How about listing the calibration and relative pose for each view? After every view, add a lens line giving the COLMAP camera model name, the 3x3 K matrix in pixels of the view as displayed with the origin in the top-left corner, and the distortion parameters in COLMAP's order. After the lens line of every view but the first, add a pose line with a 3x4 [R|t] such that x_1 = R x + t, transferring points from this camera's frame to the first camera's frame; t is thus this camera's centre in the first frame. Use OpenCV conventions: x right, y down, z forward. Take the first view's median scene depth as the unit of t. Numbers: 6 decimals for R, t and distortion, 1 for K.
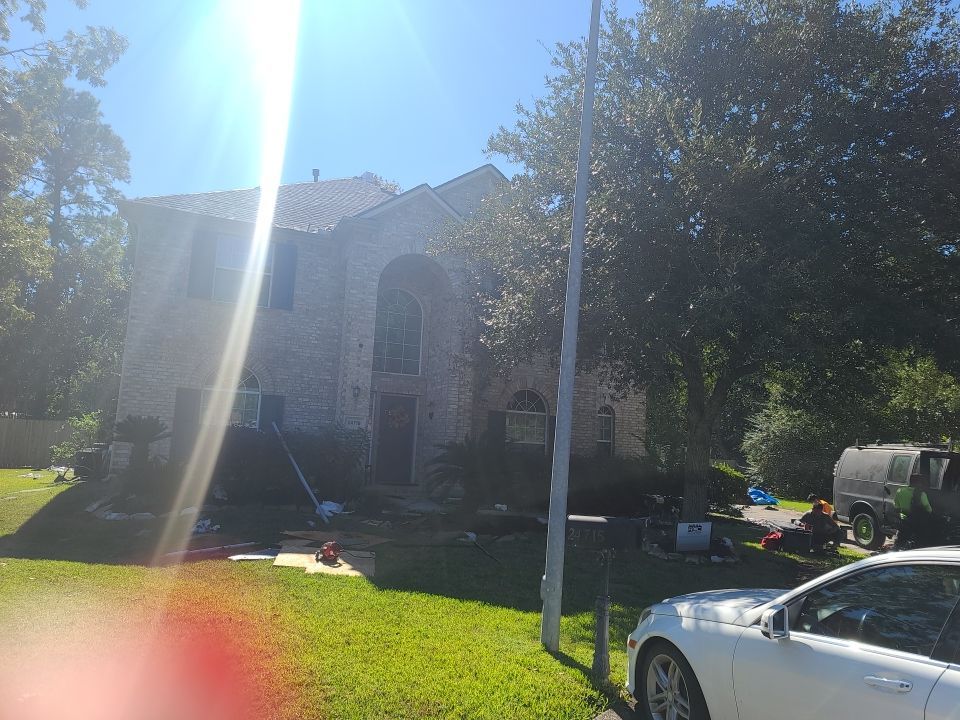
lens RADIAL K [[695.6, 0, 501.2], [0, 695.6, 370.6], [0, 0, 1]] dist [0.063275, -0.061274]
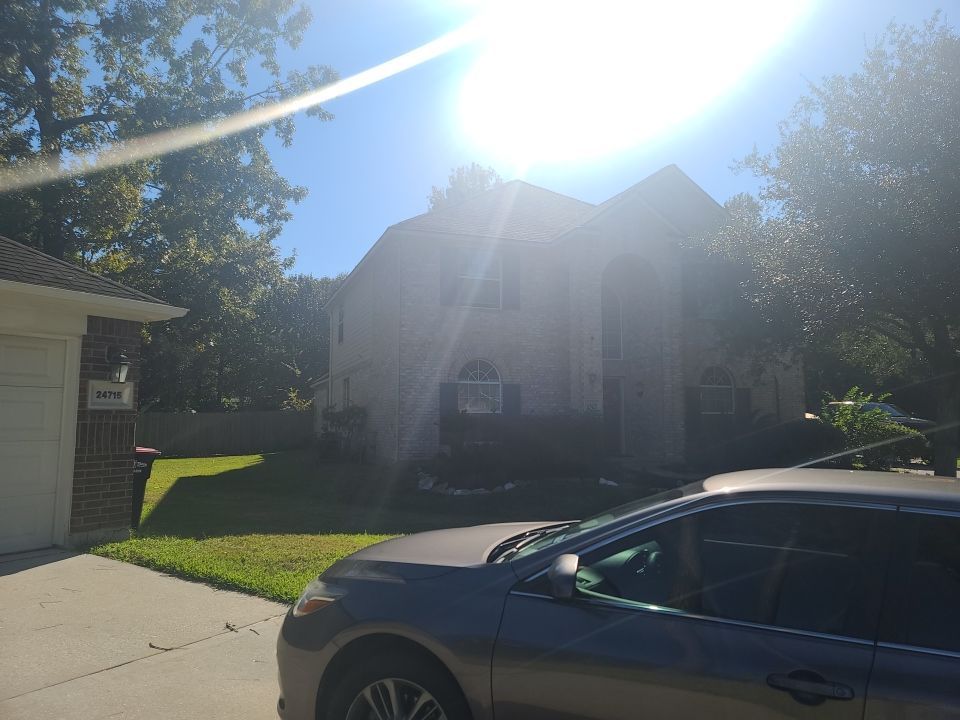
lens RADIAL K [[695.6, 0, 495.3], [0, 695.6, 367.6], [0, 0, 1]] dist [0.063275, -0.061274]
pose [[0.997231, -0.055526, -0.049470, -0.289803], [0.057714, 0.997366, 0.043944, -0.044186], [0.046899, -0.046678, 0.997808, -0.148663]]
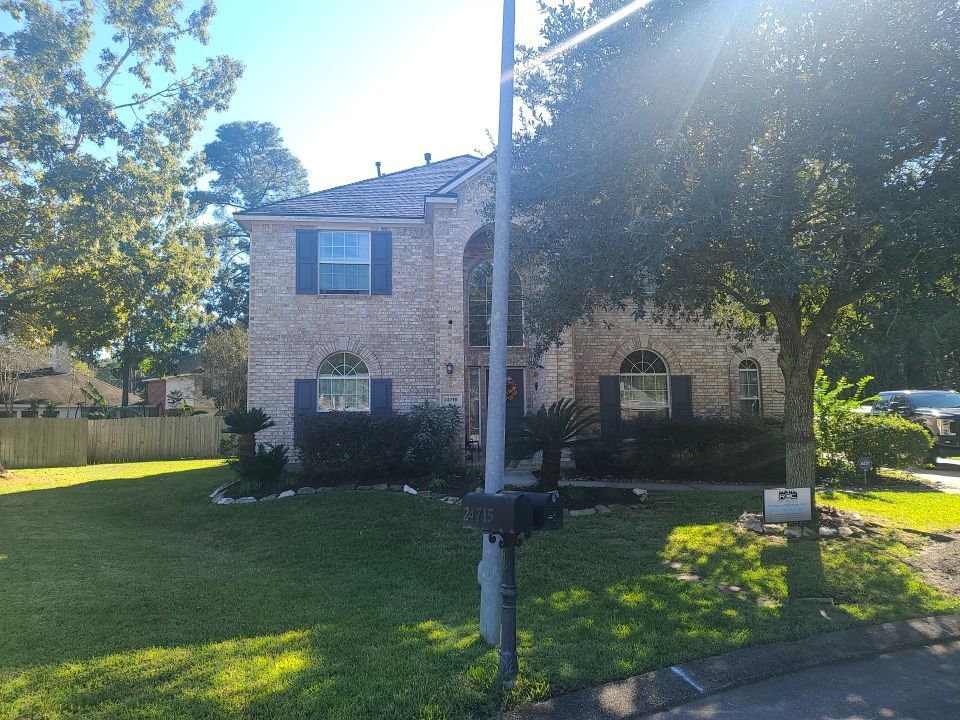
lens RADIAL K [[695.6, 0, 492.4], [0, 695.6, 366.6], [0, 0, 1]] dist [0.063275, -0.061274]
pose [[0.950462, -0.088509, -0.297975, 0.138118], [0.099160, 0.994854, 0.020787, 0.011984], [0.294601, -0.049304, 0.954347, 0.063037]]
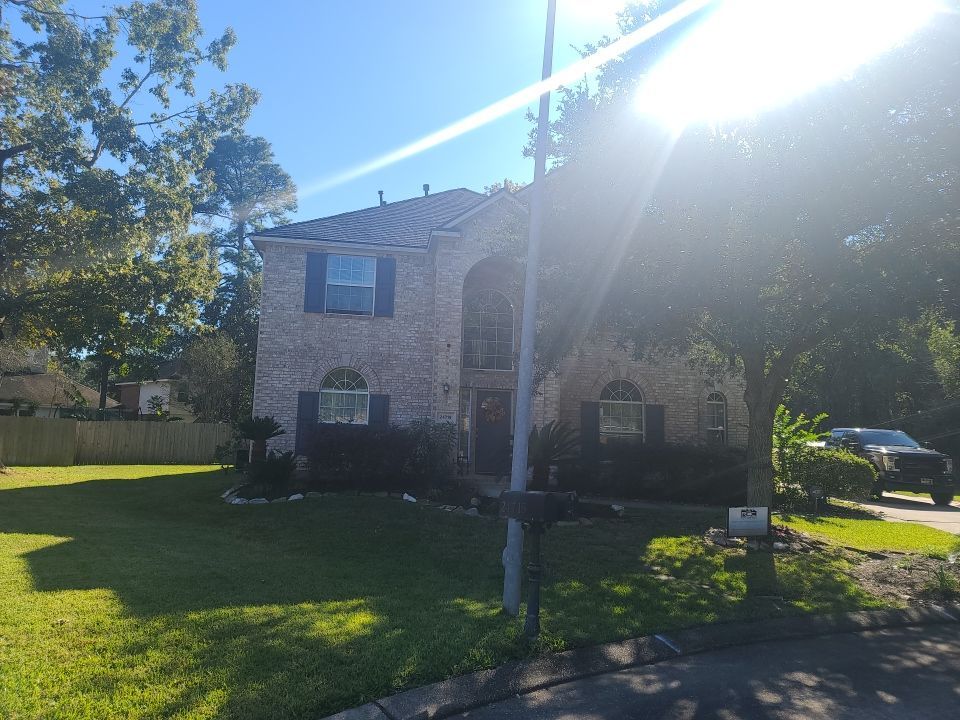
lens RADIAL K [[695.6, 0, 492.1], [0, 695.6, 367.0], [0, 0, 1]] dist [0.063275, -0.061274]
pose [[0.966389, -0.049054, -0.252362, 0.126435], [0.049714, 0.998756, -0.003763, 0.004519], [0.252233, -0.008910, 0.967625, -0.025242]]
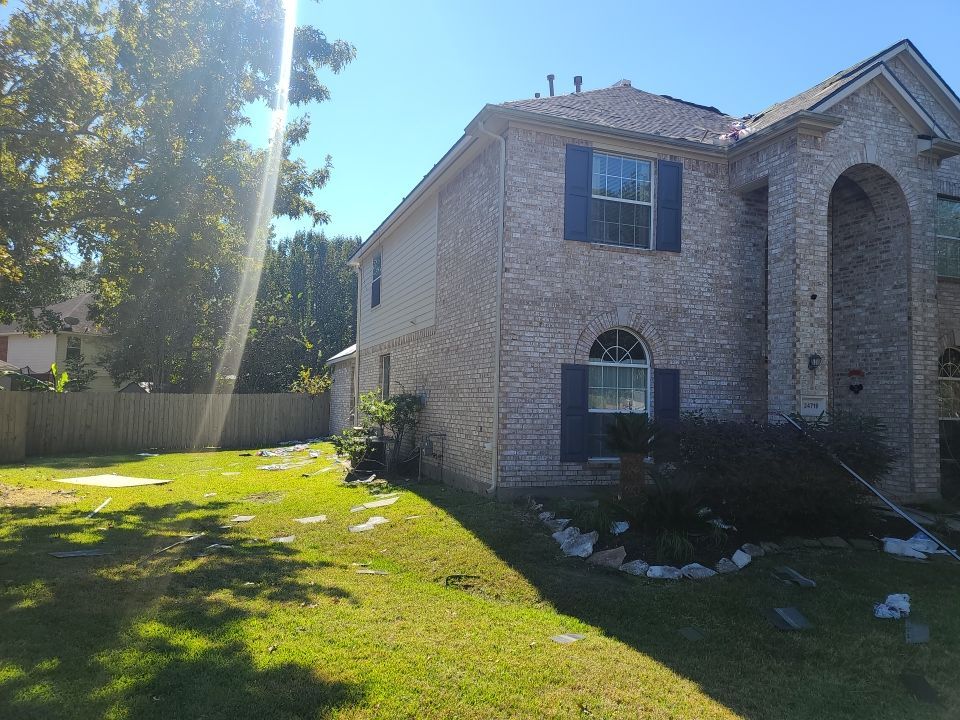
lens RADIAL K [[695.6, 0, 484.5], [0, 695.6, 363.3], [0, 0, 1]] dist [0.063275, -0.061274]
pose [[0.997974, -0.029613, -0.056311, -0.469395], [0.033194, 0.997413, 0.063761, -0.023737], [0.054277, -0.065501, 0.996375, 0.250886]]
